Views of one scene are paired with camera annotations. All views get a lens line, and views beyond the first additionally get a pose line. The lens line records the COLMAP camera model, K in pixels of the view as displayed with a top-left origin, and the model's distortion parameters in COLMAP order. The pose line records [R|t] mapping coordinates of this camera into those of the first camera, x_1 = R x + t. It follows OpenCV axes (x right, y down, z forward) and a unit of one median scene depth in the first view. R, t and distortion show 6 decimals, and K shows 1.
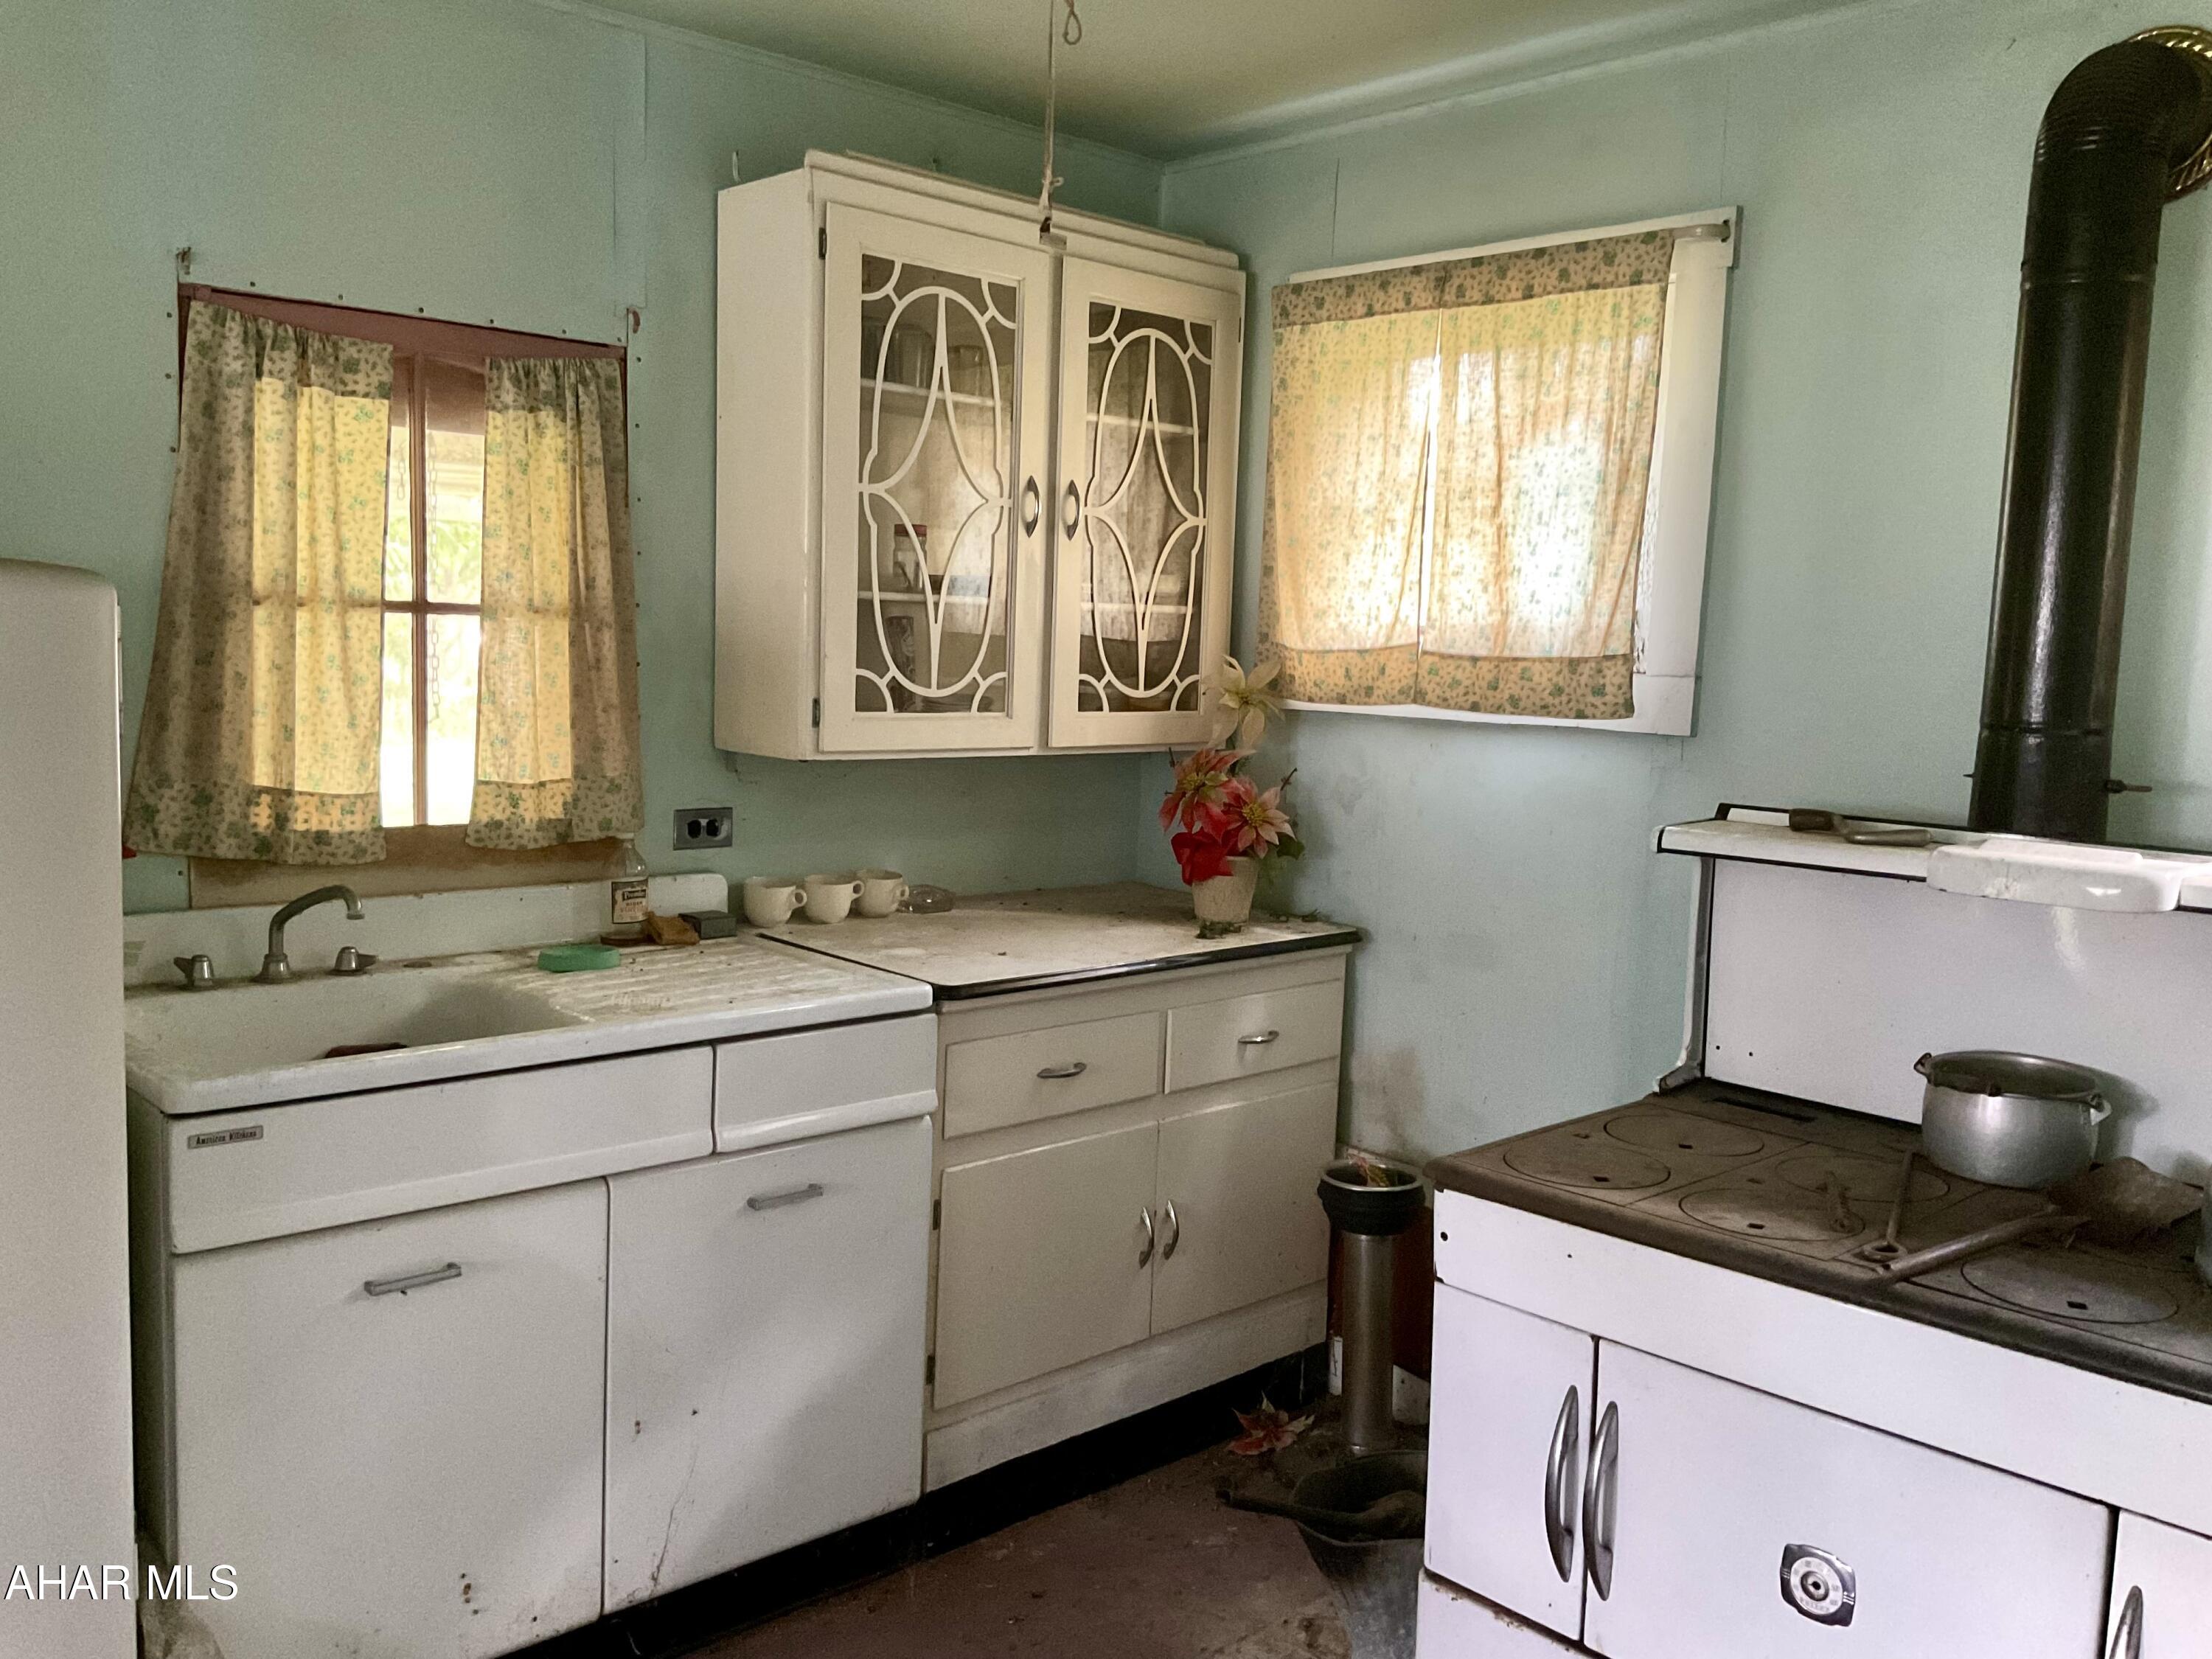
lens RADIAL K [[1837.2, 0, 1106.0], [0, 1837.2, 829.5], [0, 0, 1]] dist [0.139904, -0.302470]
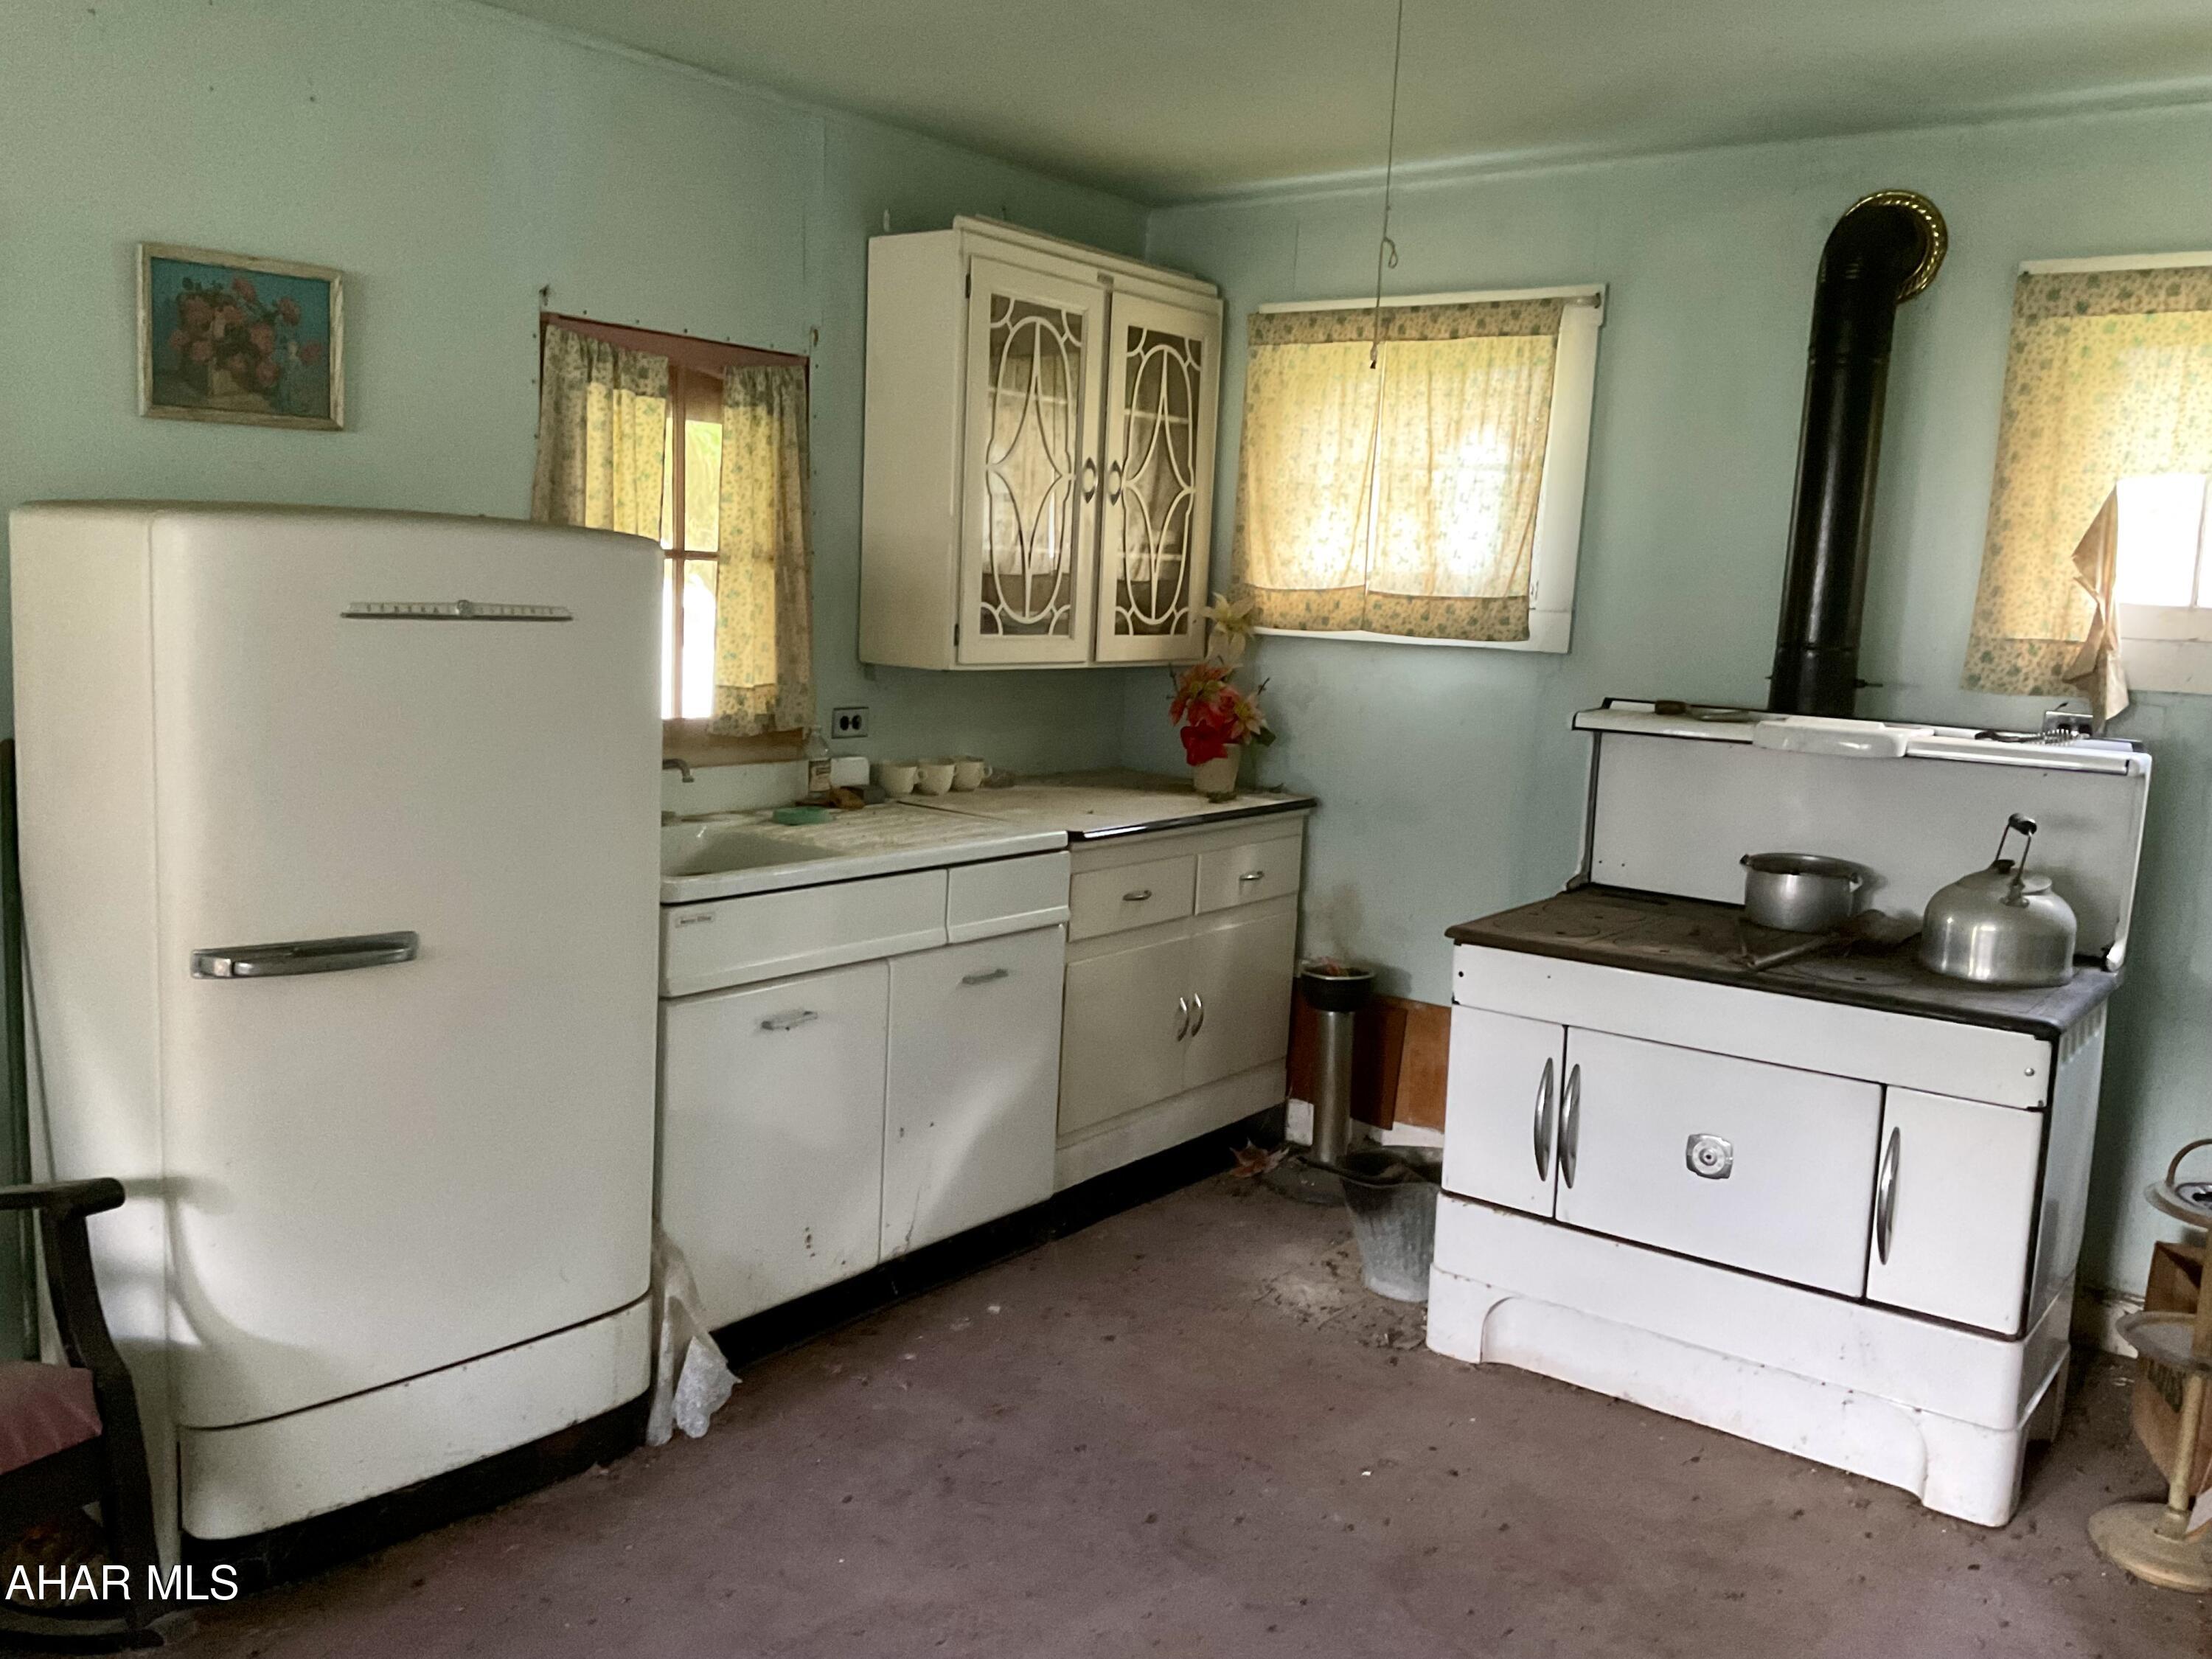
lens RADIAL K [[1837.2, 0, 1106.0], [0, 1837.2, 829.5], [0, 0, 1]] dist [0.139904, -0.302470]
pose [[0.985612, -0.013249, 0.168504, -0.275223], [0.006494, 0.999155, 0.040577, 0.024814], [-0.168899, -0.038899, 0.984865, -0.349233]]
